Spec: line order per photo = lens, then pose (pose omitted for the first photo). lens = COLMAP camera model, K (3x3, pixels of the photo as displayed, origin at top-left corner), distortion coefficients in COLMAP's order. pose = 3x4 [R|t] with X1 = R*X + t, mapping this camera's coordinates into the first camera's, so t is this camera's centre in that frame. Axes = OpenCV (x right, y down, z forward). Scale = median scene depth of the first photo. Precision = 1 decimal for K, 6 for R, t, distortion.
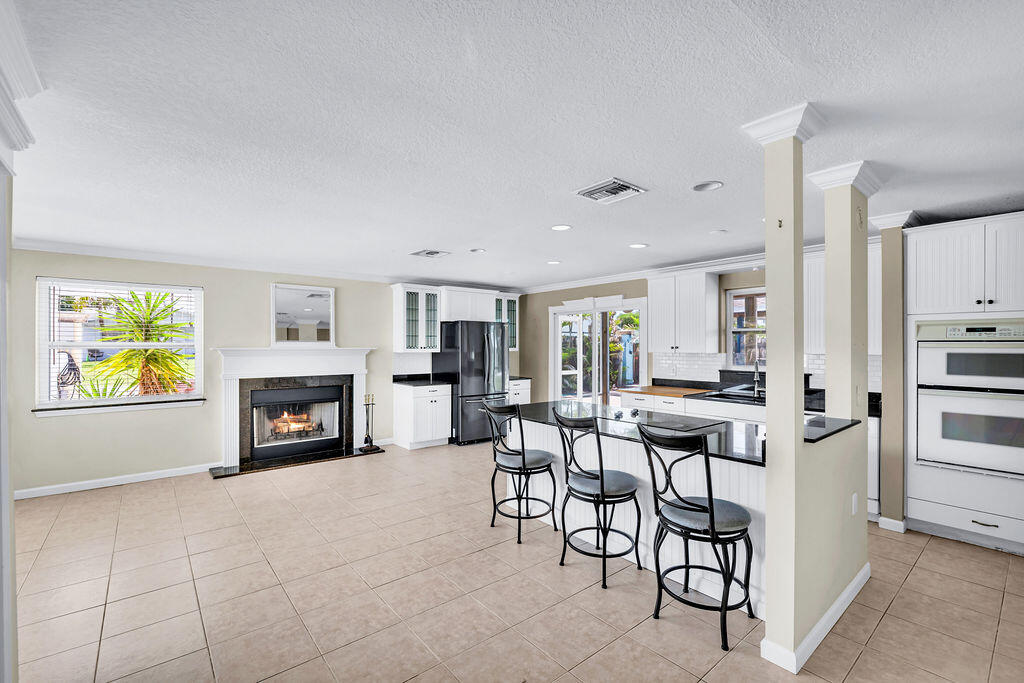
lens RADIAL K [[450.0, 0, 517.3], [0, 450.0, 344.4], [0, 0, 1]] dist [-0.002671, -0.000069]
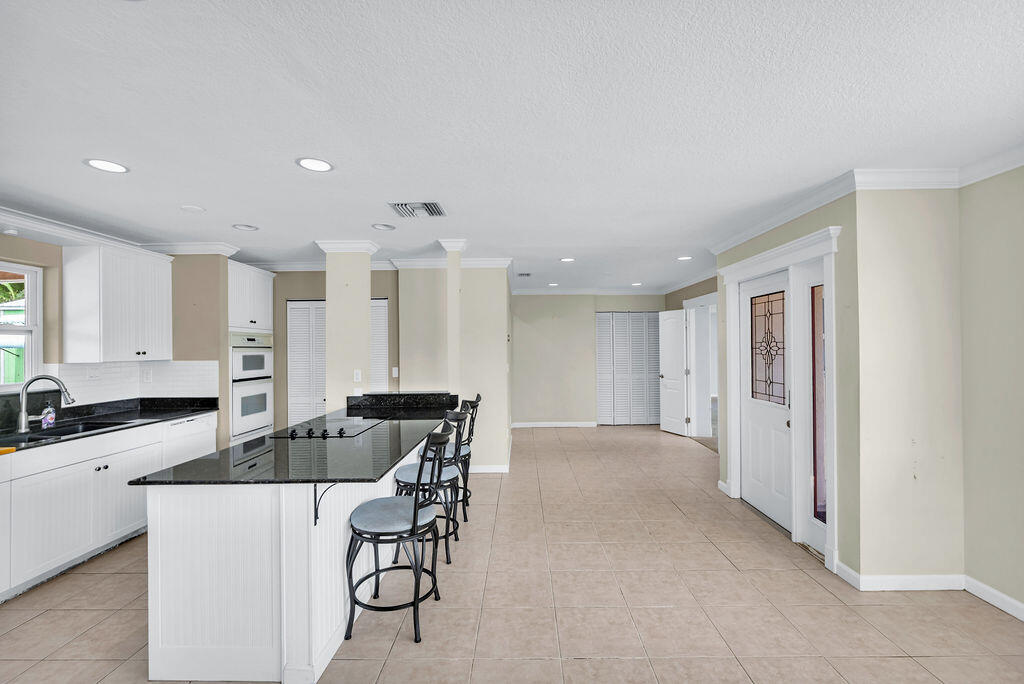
lens RADIAL K [[446.4, 0, 526.6], [0, 446.4, 343.3], [0, 0, 1]] dist [-0.003841, -0.000076]
pose [[-0.768138, 0.014103, 0.640128, -0.325405], [0.010225, 0.999900, -0.009760, 0.002032], [-0.640202, -0.000952, -0.768206, 0.787302]]
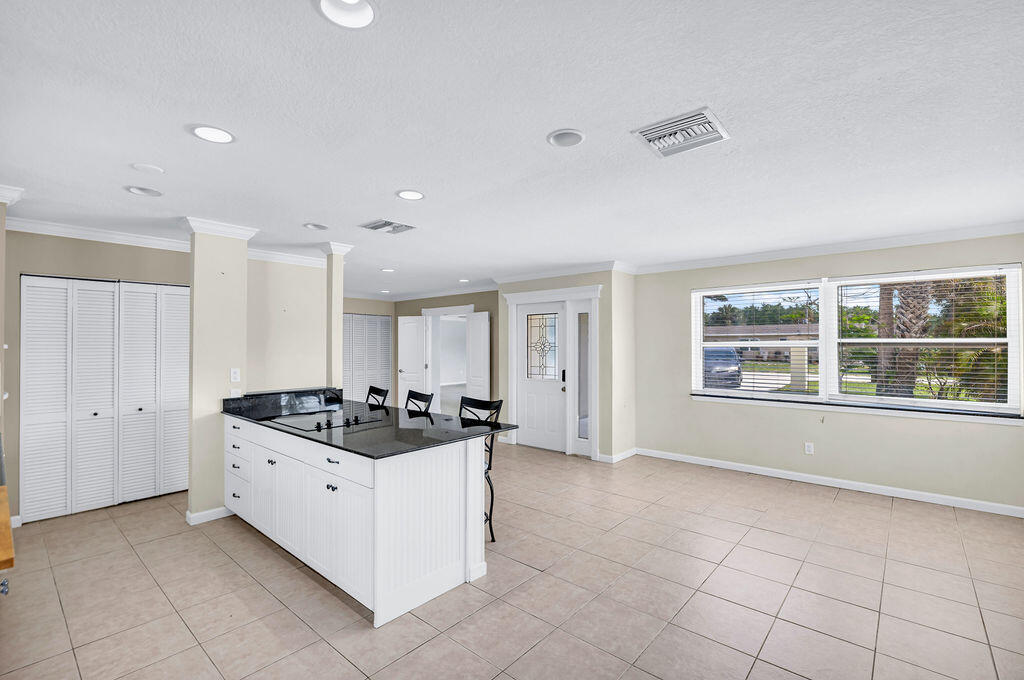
lens RADIAL K [[450.0, 0, 517.3], [0, 450.0, 342.9], [0, 0, 1]] dist [-0.002671, -0.000069]
pose [[-0.986665, 0.003043, -0.162737, 0.020826], [0.004163, 0.999970, -0.006538, 0.004025], [0.162712, -0.007128, -0.986648, 1.092922]]
